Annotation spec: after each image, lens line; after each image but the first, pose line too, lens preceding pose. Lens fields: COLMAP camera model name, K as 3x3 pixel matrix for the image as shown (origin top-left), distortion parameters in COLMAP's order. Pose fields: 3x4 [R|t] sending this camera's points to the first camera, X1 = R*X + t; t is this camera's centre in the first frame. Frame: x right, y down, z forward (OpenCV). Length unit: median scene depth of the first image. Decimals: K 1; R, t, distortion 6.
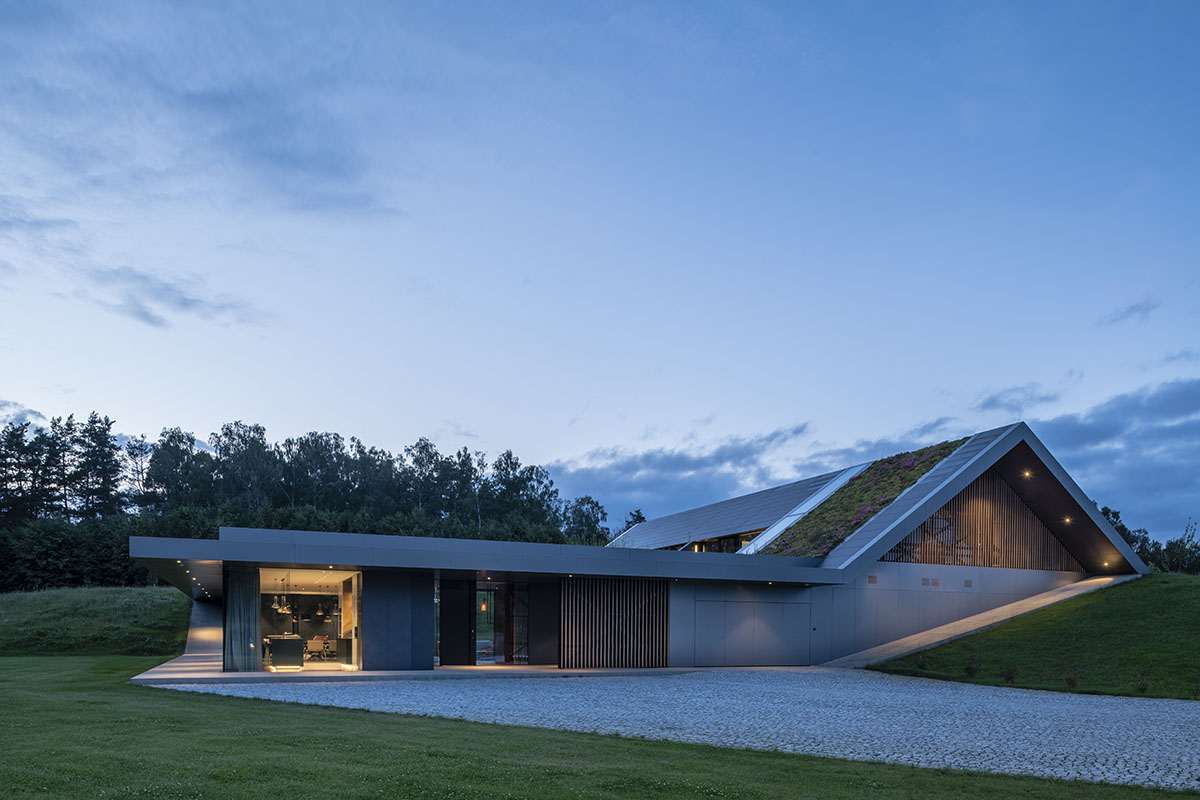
lens RADIAL K [[861.2, 0, 600.0], [0, 861.2, 400.0], [0, 0, 1]] dist [-0.004169, -0.002156]
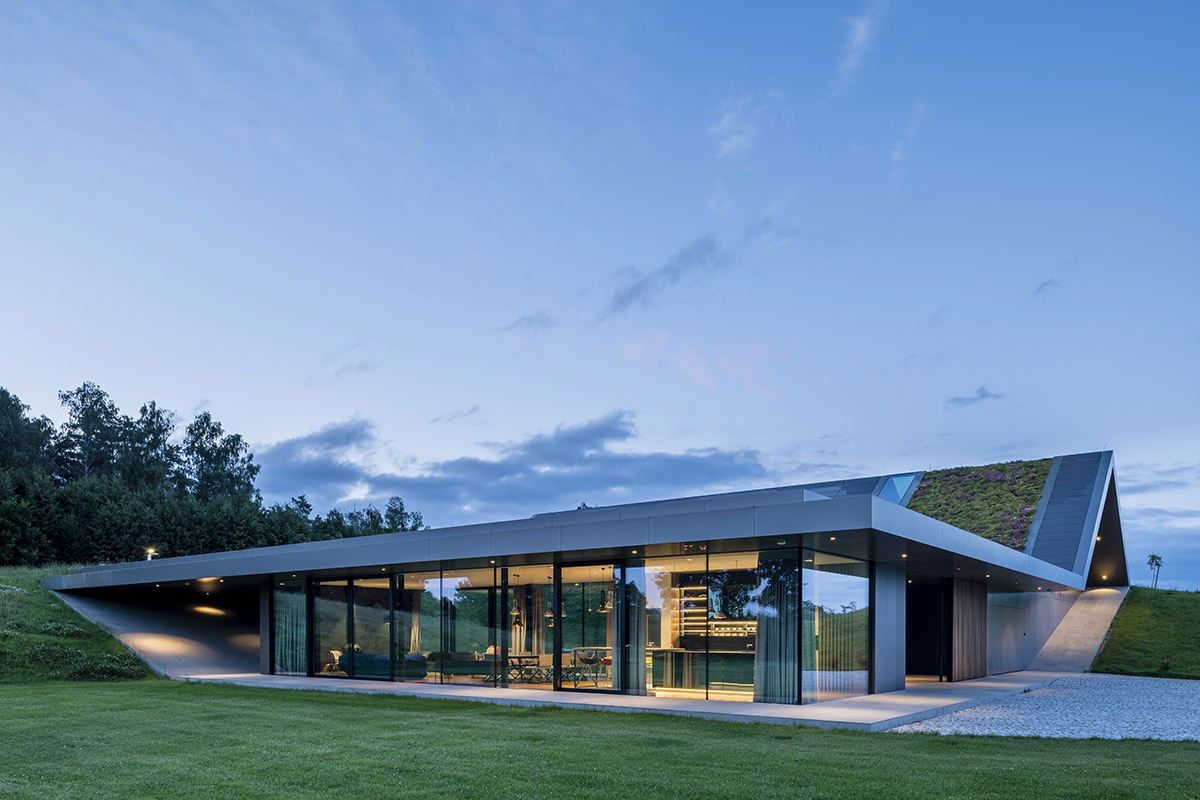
lens RADIAL K [[868.4, 0, 600.0], [0, 868.4, 400.0], [0, 0, 1]] dist [-0.000501, -0.006514]
pose [[0.858447, 0.128737, 0.496482, -0.201355], [-0.130213, 0.990976, -0.031813, 0.024874], [-0.496097, -0.037338, 0.867464, 0.102332]]
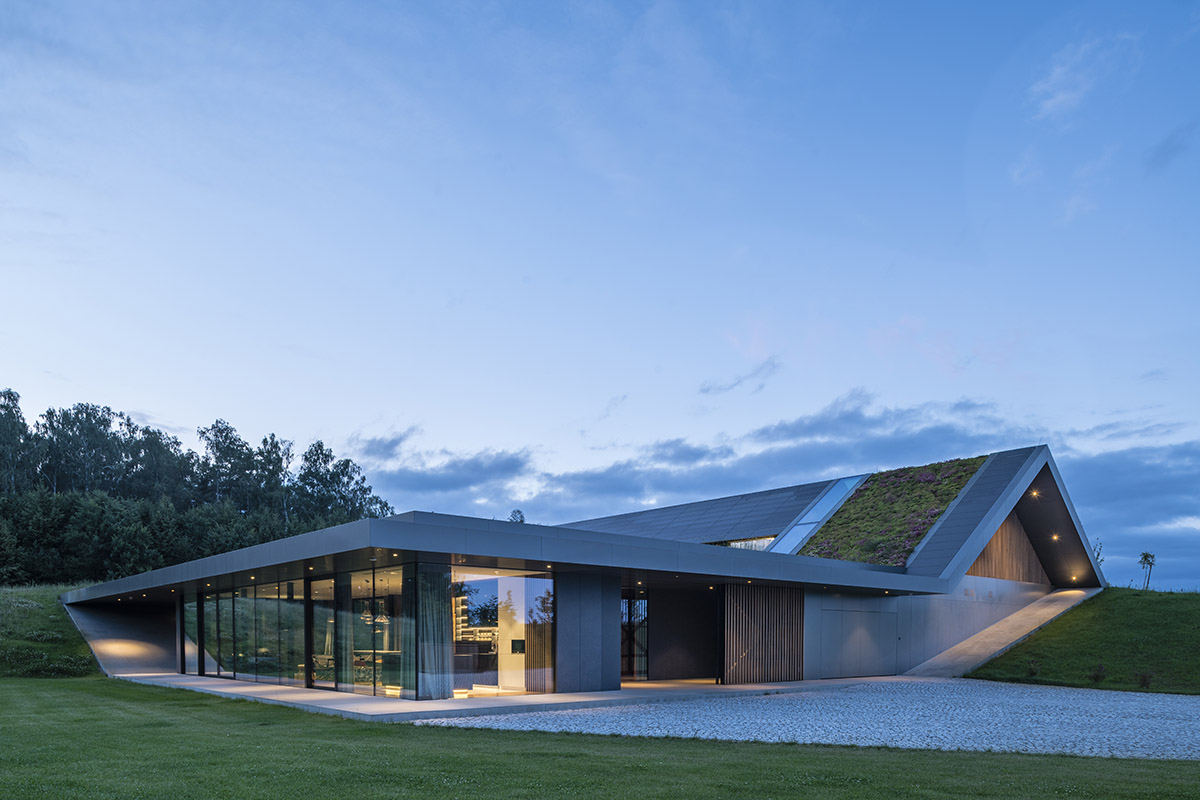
lens RADIAL K [[861.2, 0, 600.0], [0, 861.2, 400.0], [0, 0, 1]] dist [-0.004169, -0.002156]
pose [[0.946303, 0.080599, 0.313072, -0.118014], [-0.078459, 0.996728, -0.019448, 0.010213], [-0.313615, -0.006159, 0.949530, 0.044991]]
